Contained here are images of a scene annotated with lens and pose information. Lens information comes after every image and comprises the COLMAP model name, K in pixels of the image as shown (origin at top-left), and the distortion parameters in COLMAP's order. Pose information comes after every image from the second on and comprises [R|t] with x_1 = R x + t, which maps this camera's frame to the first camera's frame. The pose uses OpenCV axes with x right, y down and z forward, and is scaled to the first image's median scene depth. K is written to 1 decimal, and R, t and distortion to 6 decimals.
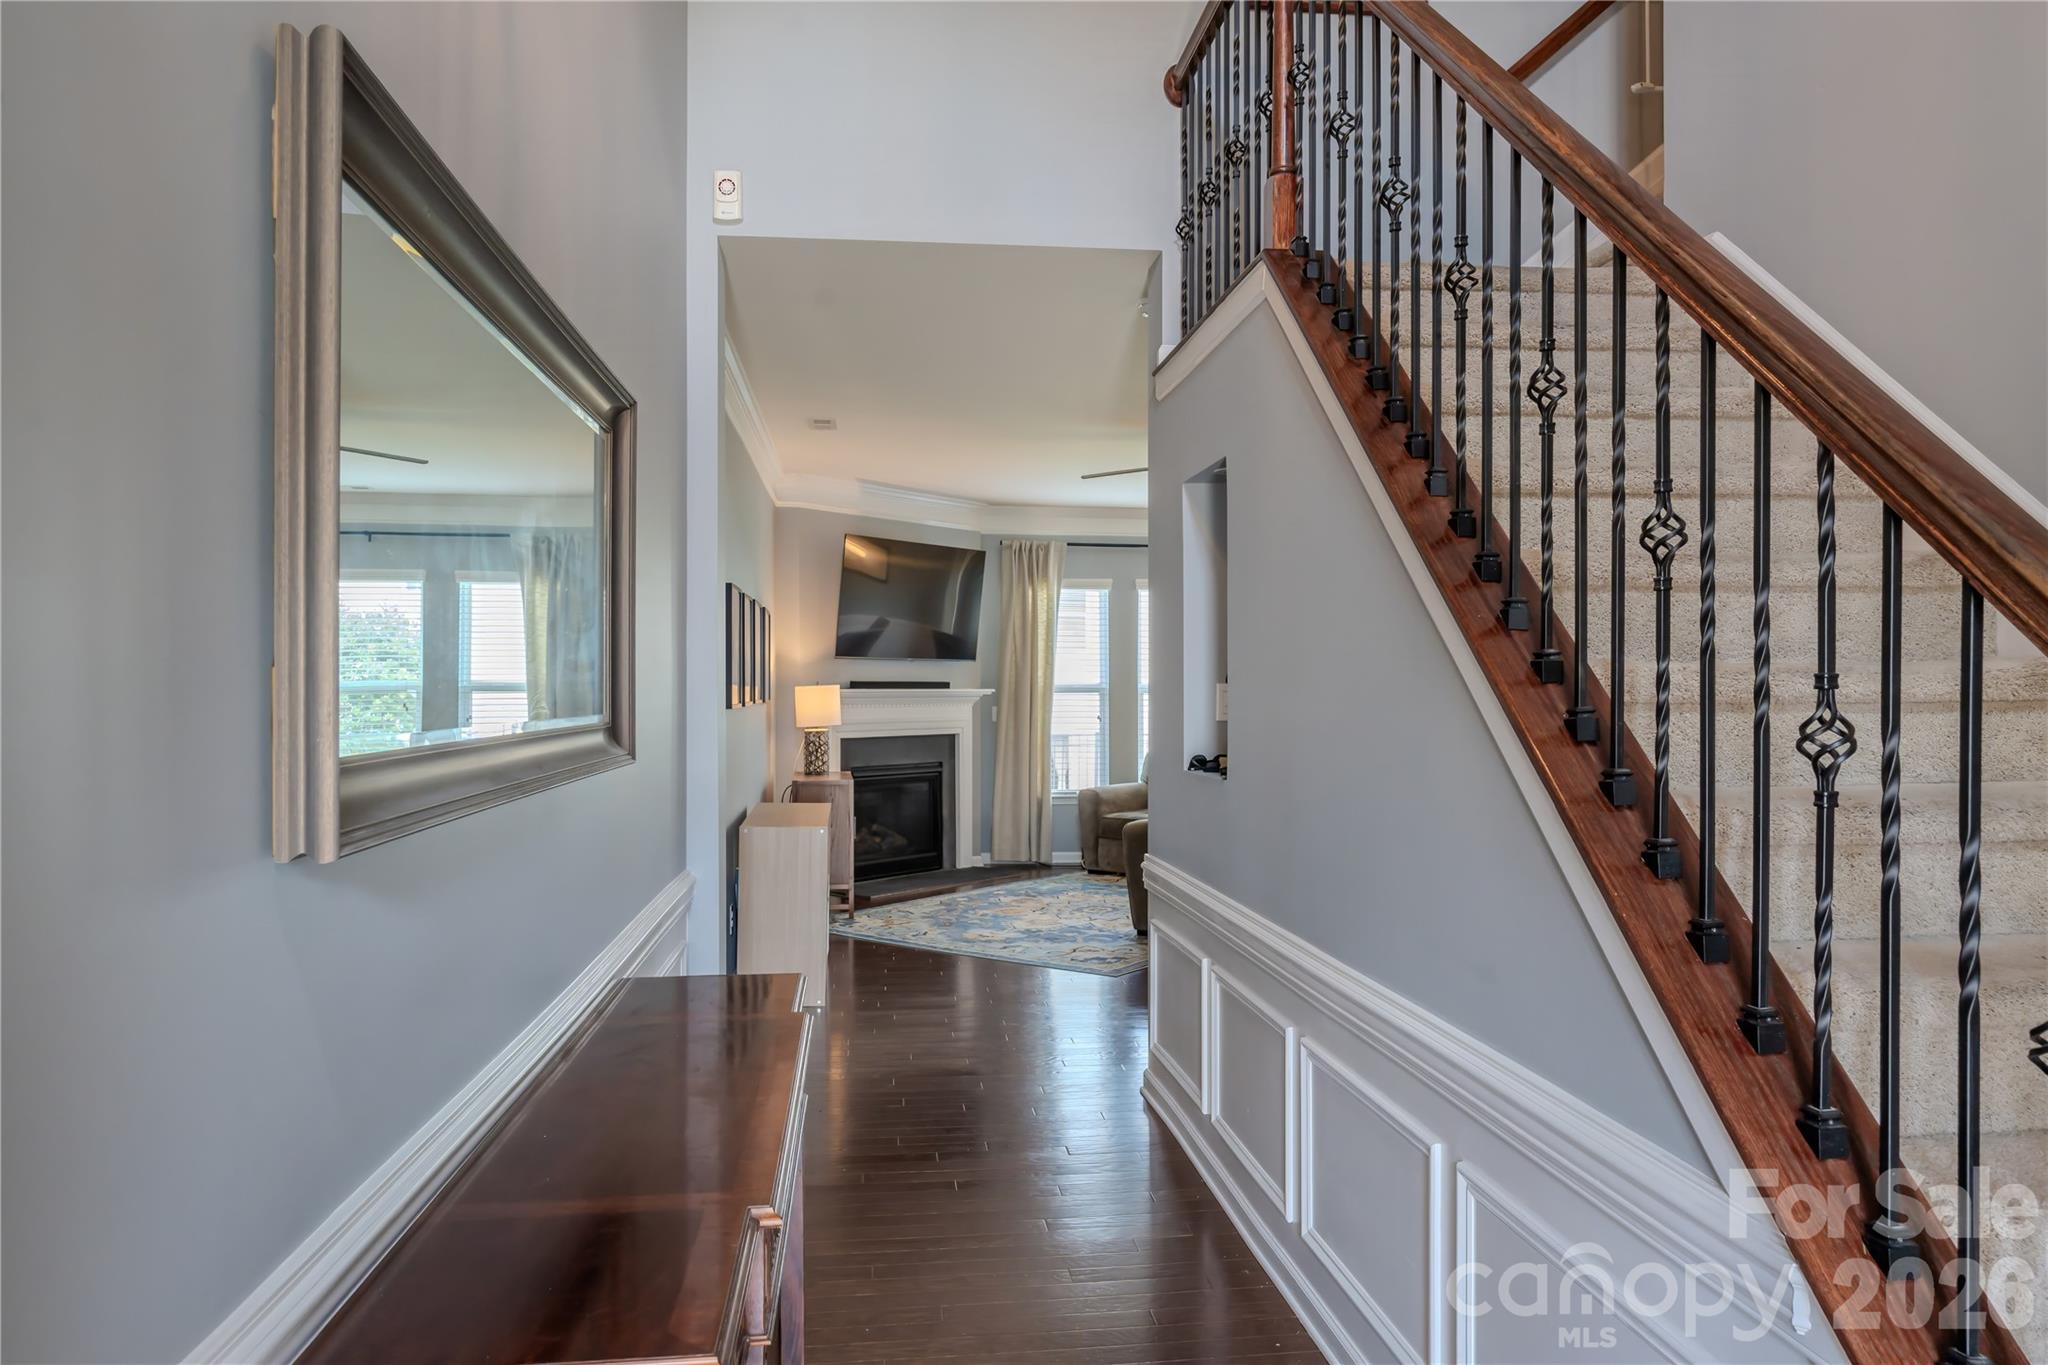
lens RADIAL K [[1347.3, 0, 1023.4], [0, 1347.3, 685.5], [0, 0, 1]] dist [-0.007292, 0.009865]
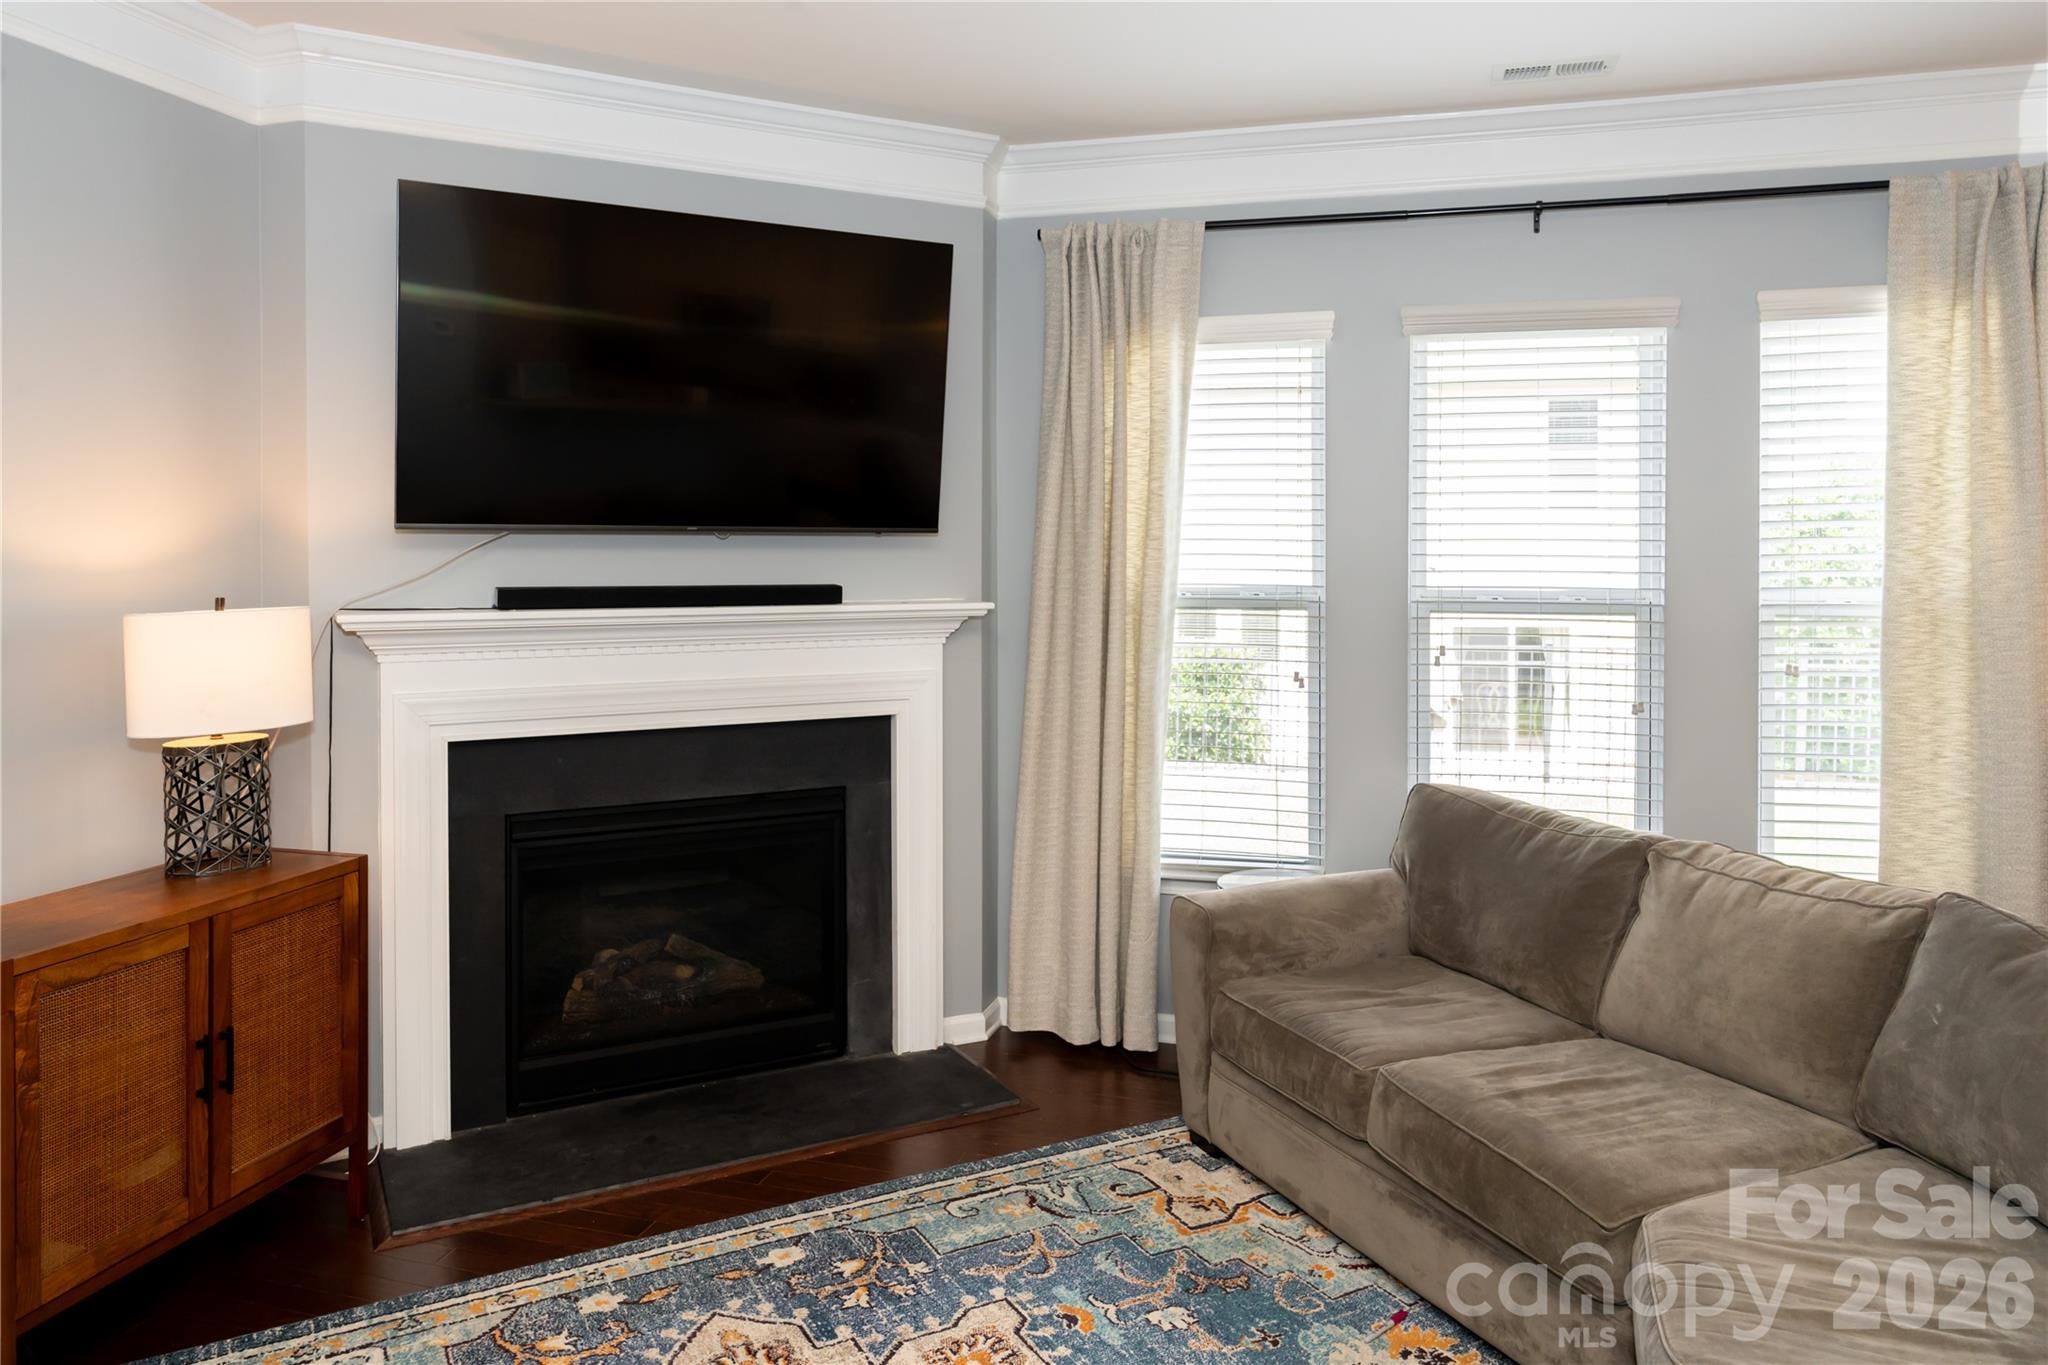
lens RADIAL K [[1347.3, 0, 1025.4], [0, 1347.3, 686.1], [0, 0, 1]] dist [-0.007292, 0.009865]
pose [[0.923932, -0.012783, -0.382344, 0.140905], [0.029946, 0.998791, 0.038973, 0.012369], [0.381383, -0.047458, 0.923198, 0.644791]]
